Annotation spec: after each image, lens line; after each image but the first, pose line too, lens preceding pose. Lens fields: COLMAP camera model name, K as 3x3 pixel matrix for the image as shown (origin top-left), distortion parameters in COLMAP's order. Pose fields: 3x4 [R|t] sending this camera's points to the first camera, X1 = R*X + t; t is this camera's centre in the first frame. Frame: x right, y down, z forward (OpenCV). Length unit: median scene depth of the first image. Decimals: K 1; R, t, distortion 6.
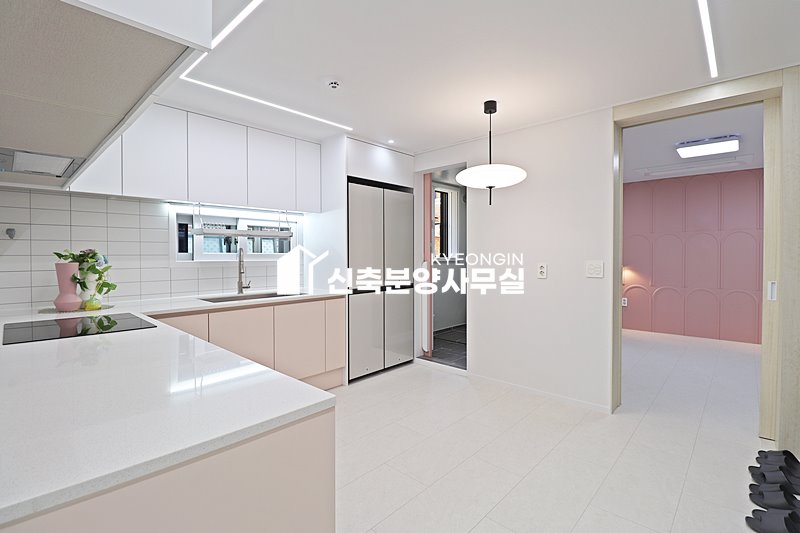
lens RADIAL K [[370.1, 0, 383.8], [0, 370.1, 263.0], [0, 0, 1]] dist [-0.008723, -0.007302]
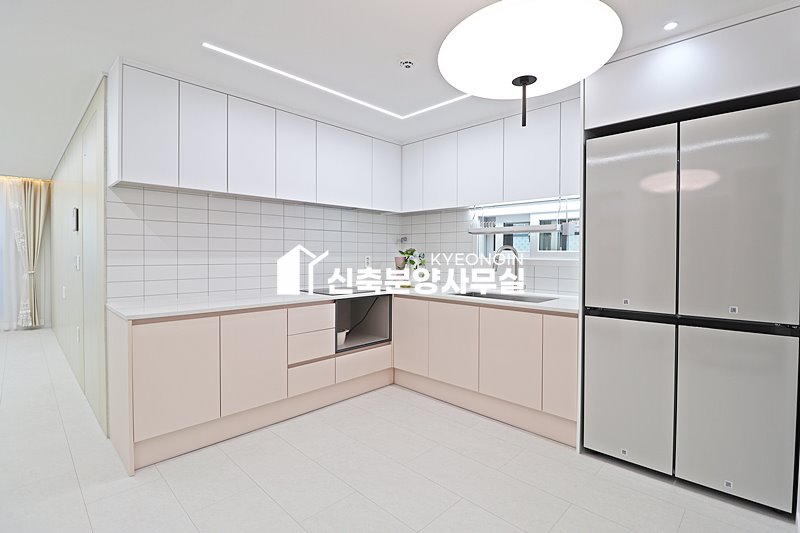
lens RADIAL K [[370.1, 0, 399.7], [0, 370.1, 263.5], [0, 0, 1]] dist [-0.008723, -0.007302]
pose [[0.012250, 0.026167, -0.999583, 0.542585], [-0.031800, 0.999162, 0.025766, -0.009418], [0.999419, 0.031471, 0.013072, 0.669864]]
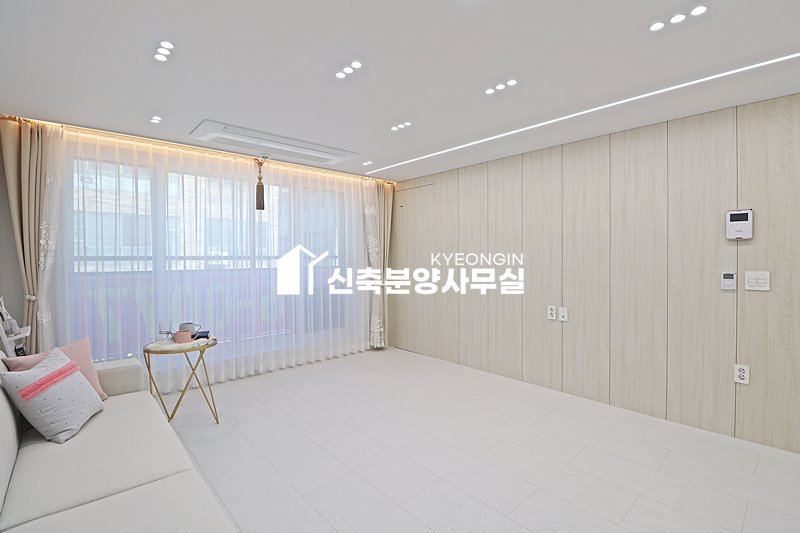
lens RADIAL K [[370.1, 0, 409.7], [0, 370.1, 261.9], [0, 0, 1]] dist [-0.008723, -0.007302]
pose [[-0.048199, 0.022319, -0.998588, 0.354491], [-0.018064, 0.999567, 0.023213, -0.005901], [0.998674, 0.019158, -0.047775, -0.825005]]
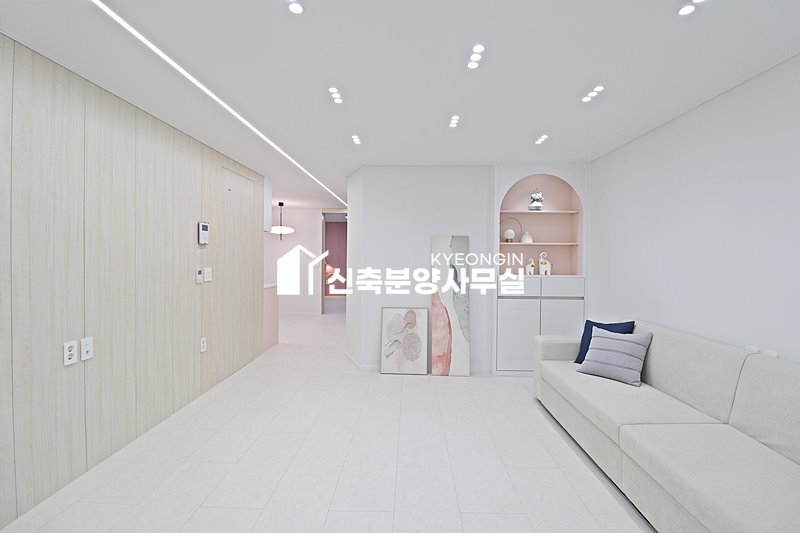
lens RADIAL K [[370.1, 0, 403.0], [0, 370.1, 263.7], [0, 0, 1]] dist [-0.008723, -0.007302]
pose [[0.730215, -0.000702, 0.683217, -0.748974], [-0.000256, 0.999999, 0.001301, 0.005561], [-0.683218, -0.001125, 0.730214, -1.306275]]
